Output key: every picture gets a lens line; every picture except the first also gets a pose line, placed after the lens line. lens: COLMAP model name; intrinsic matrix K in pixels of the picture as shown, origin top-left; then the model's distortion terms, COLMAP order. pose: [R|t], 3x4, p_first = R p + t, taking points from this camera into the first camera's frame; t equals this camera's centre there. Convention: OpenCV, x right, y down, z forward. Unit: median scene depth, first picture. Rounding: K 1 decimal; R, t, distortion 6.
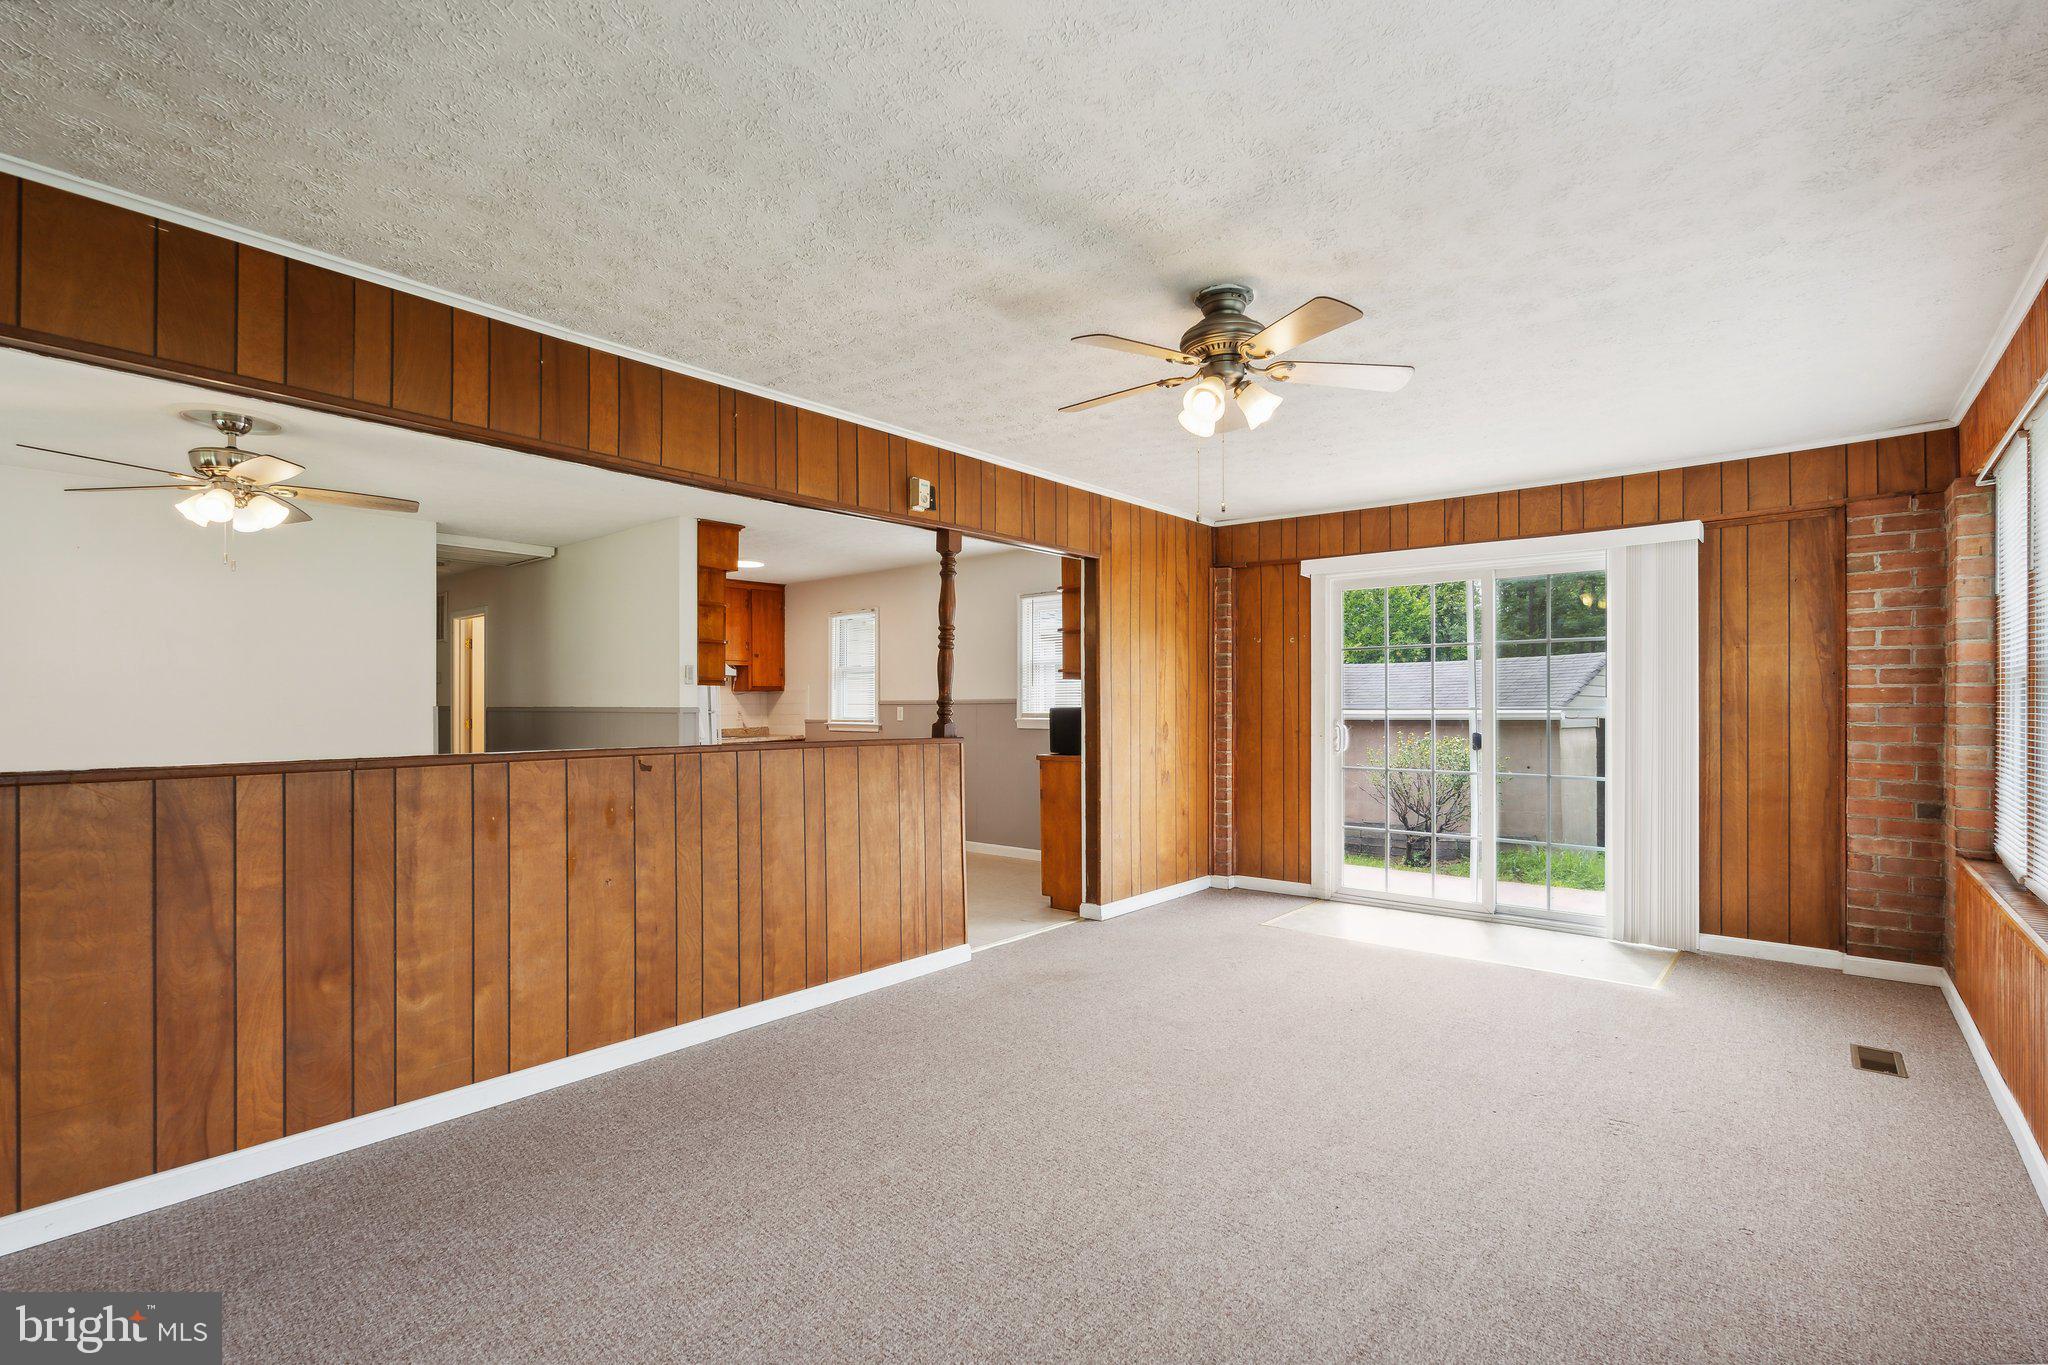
lens RADIAL K [[911.7, 0, 1011.3], [0, 911.7, 708.2], [0, 0, 1]] dist [0.000627, 0.000392]
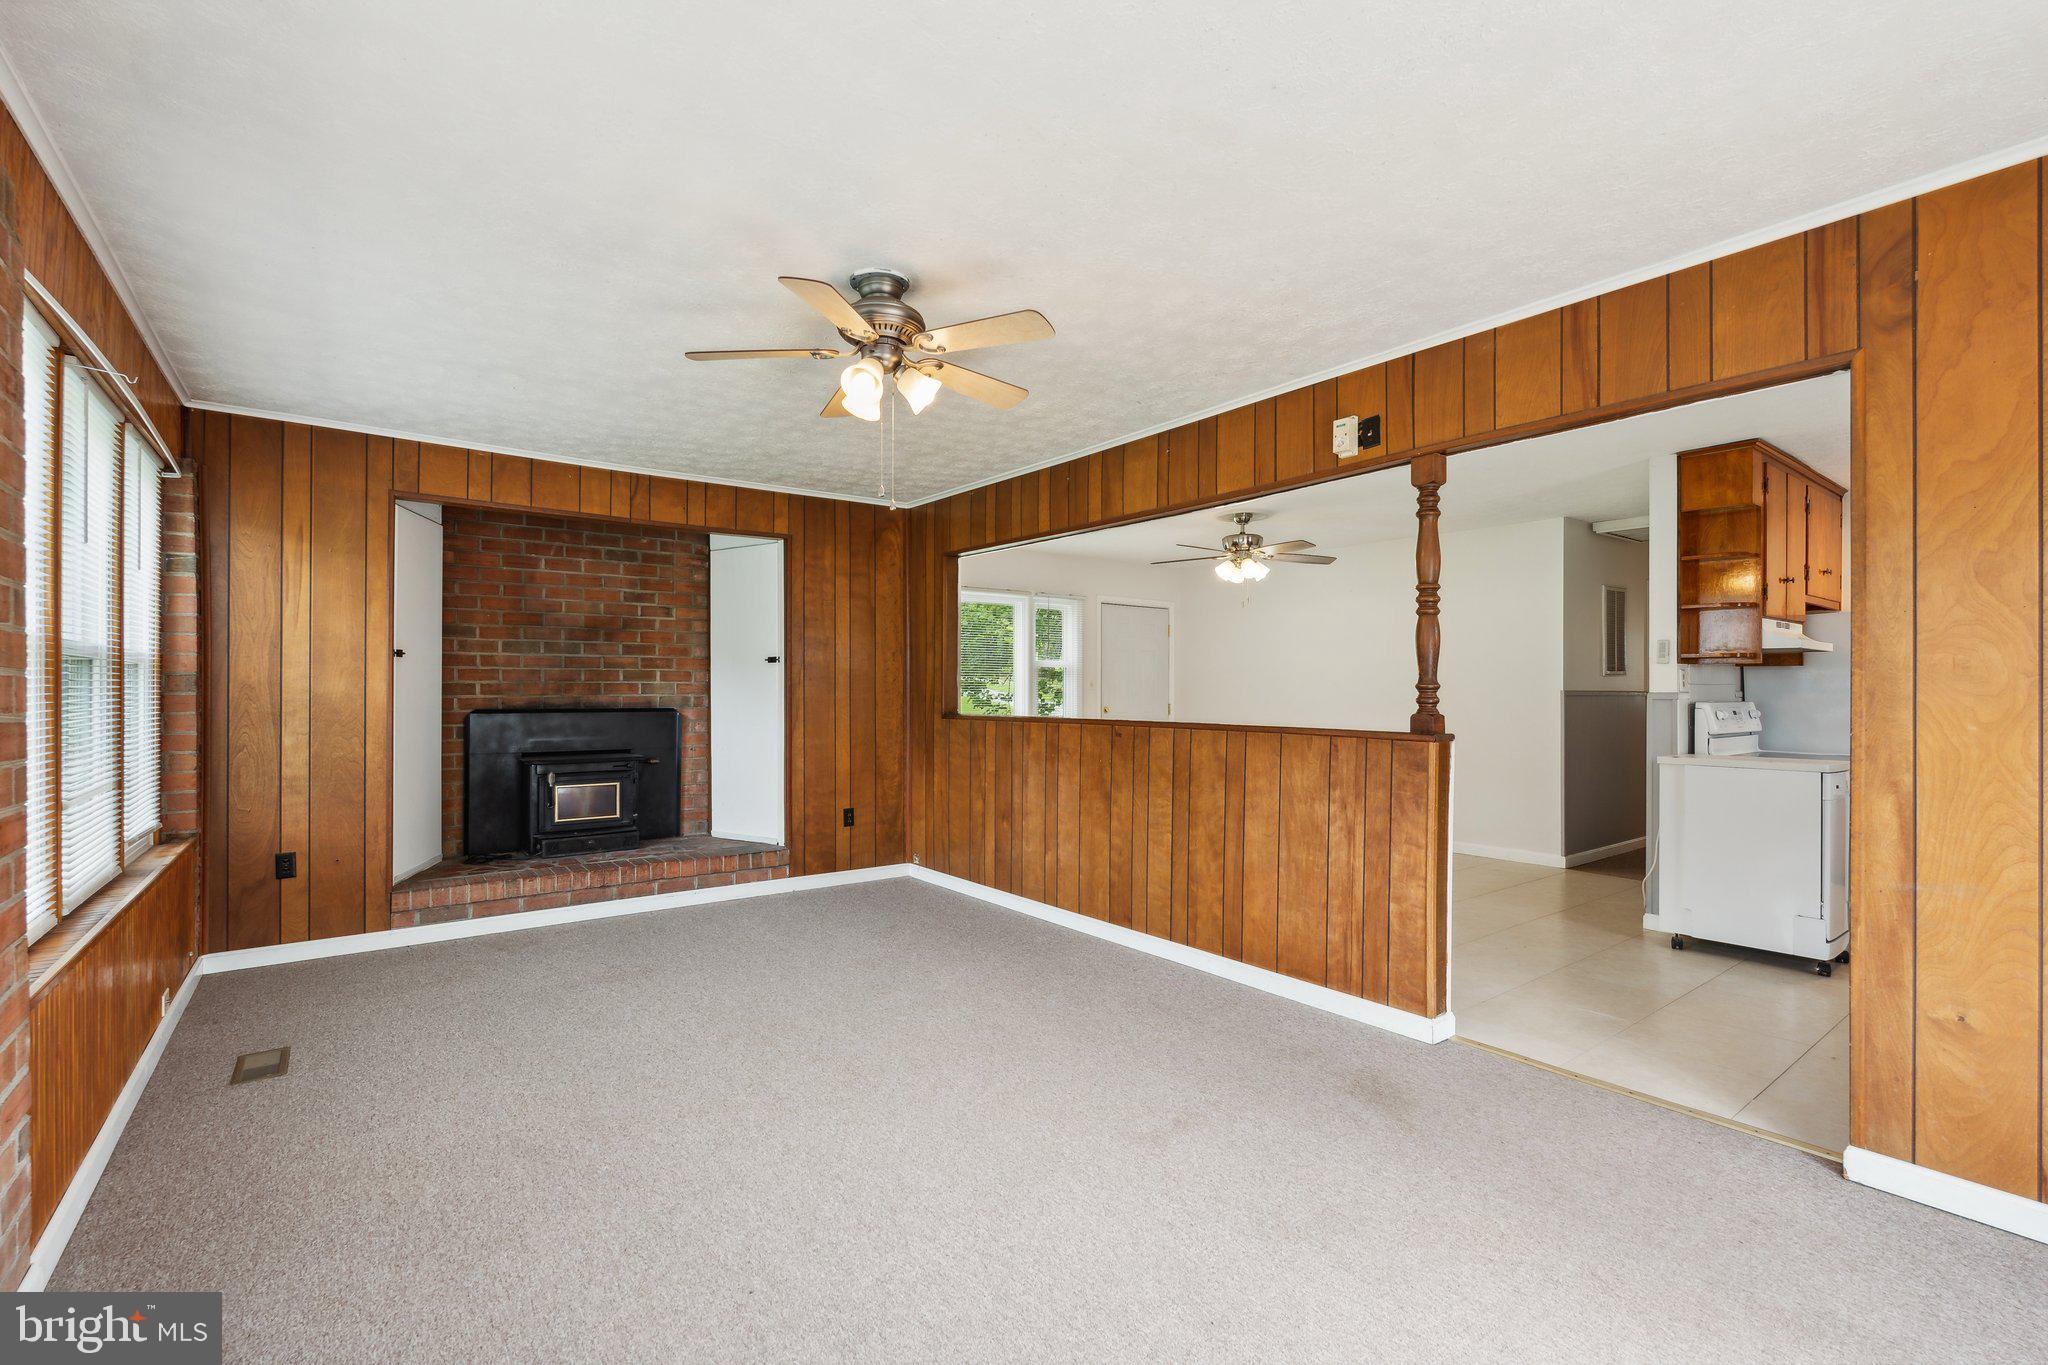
lens RADIAL K [[911.7, 0, 1031.0], [0, 911.7, 689.1], [0, 0, 1]] dist [0.000627, 0.000392]
pose [[-0.195671, 0.002357, -0.980667, 0.711023], [-0.003046, 0.999991, 0.003011, -0.005344], [0.980665, 0.003576, -0.195663, 0.815813]]
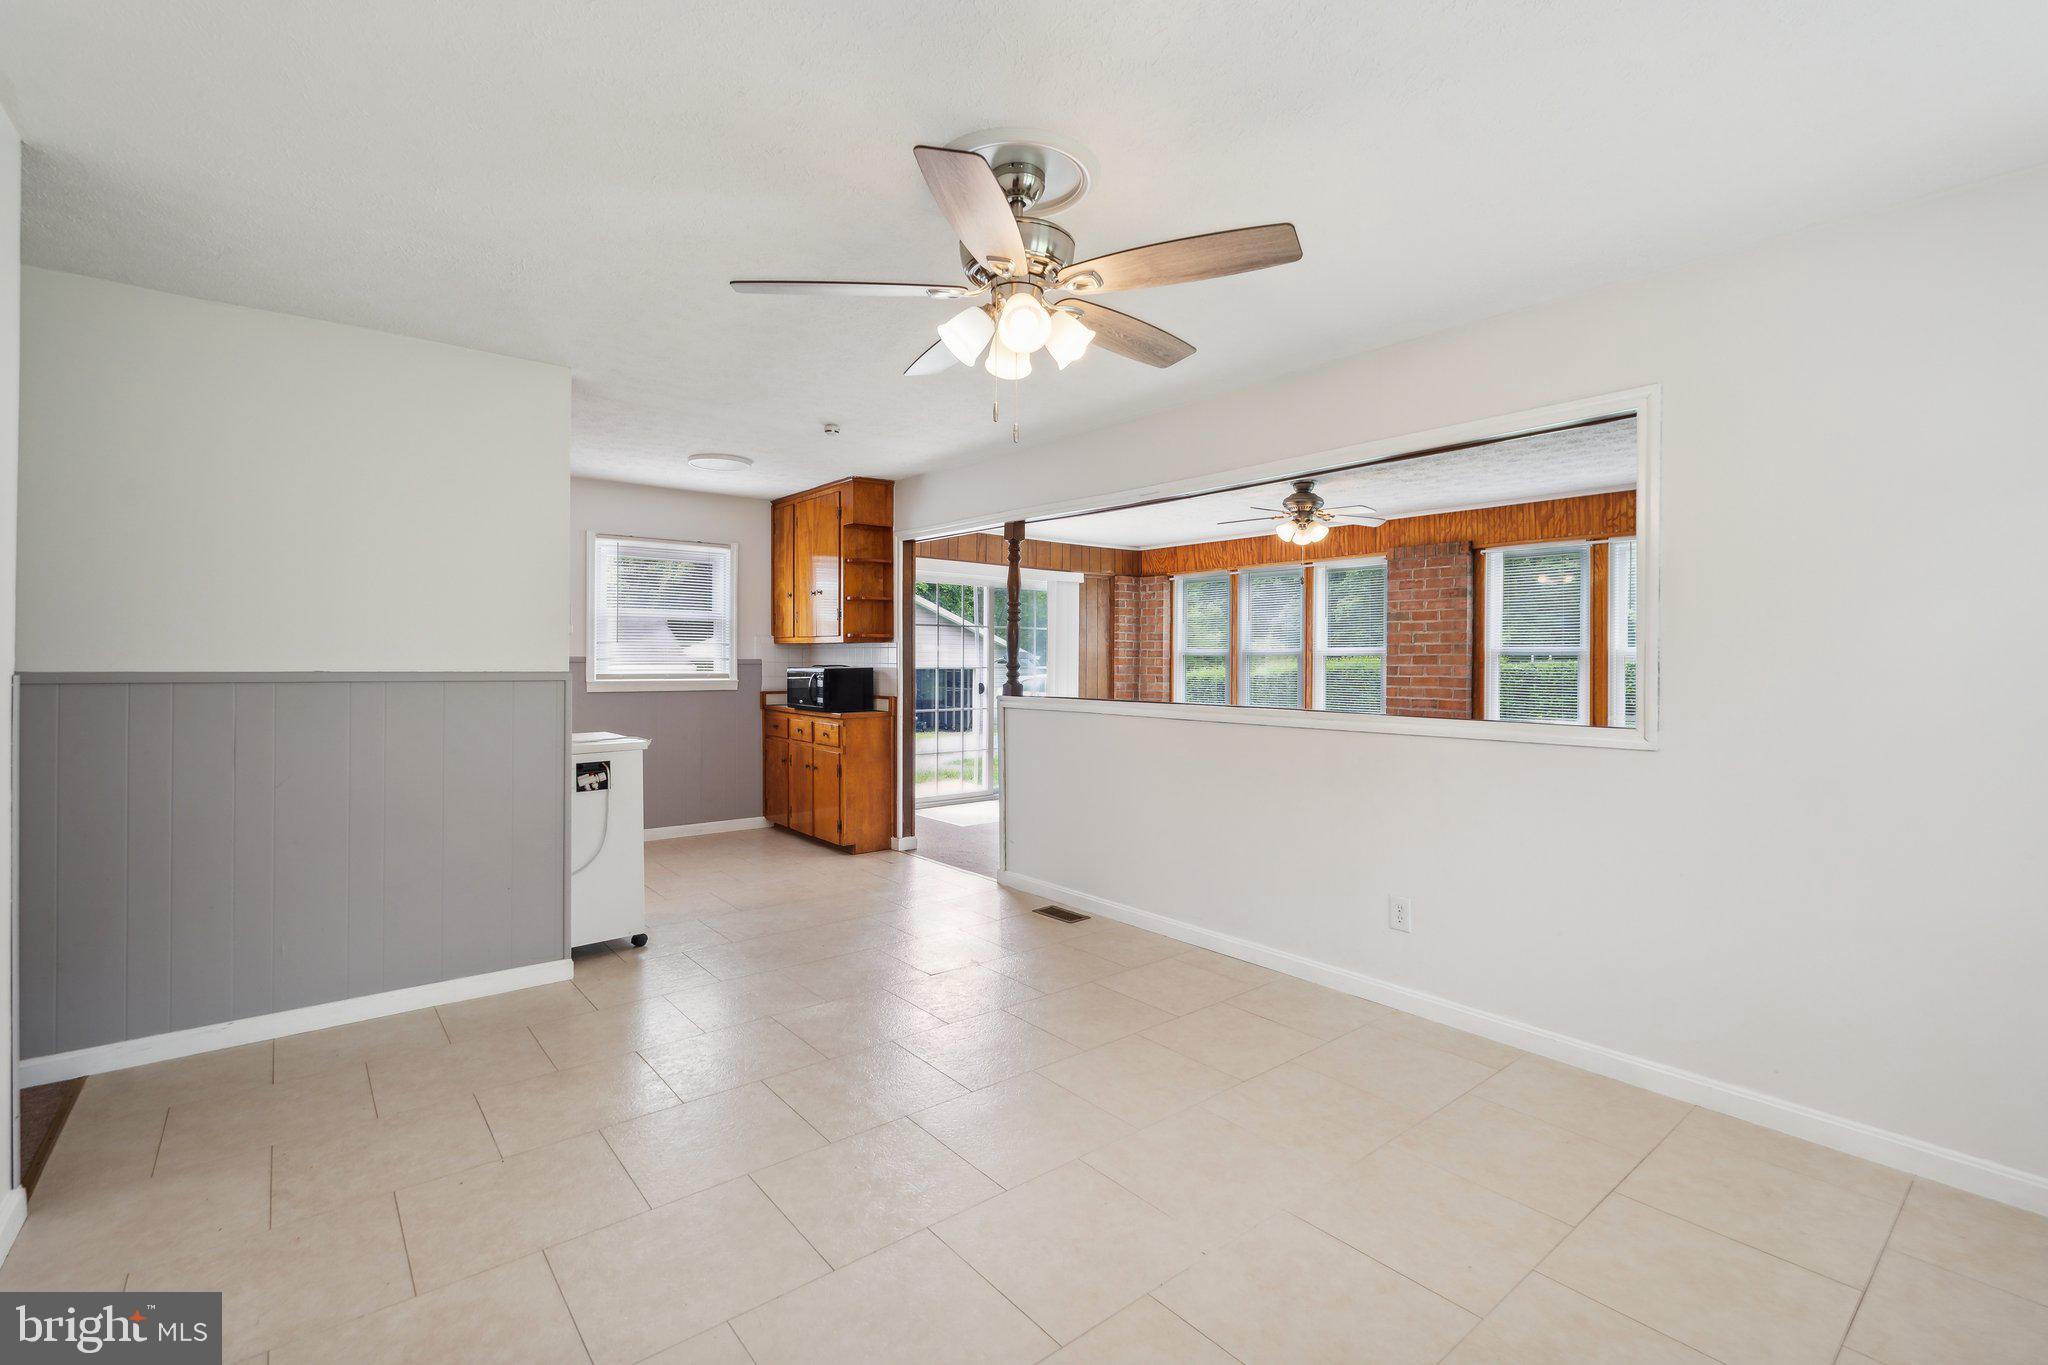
lens RADIAL K [[911.7, 0, 1021.6], [0, 911.7, 656.3], [0, 0, 1]] dist [0.000627, 0.000392]
pose [[0.186939, 0.006544, 0.982350, -1.212512], [-0.004386, 0.999973, -0.005826, -0.012534], [-0.982362, -0.003220, 0.186963, 0.750444]]
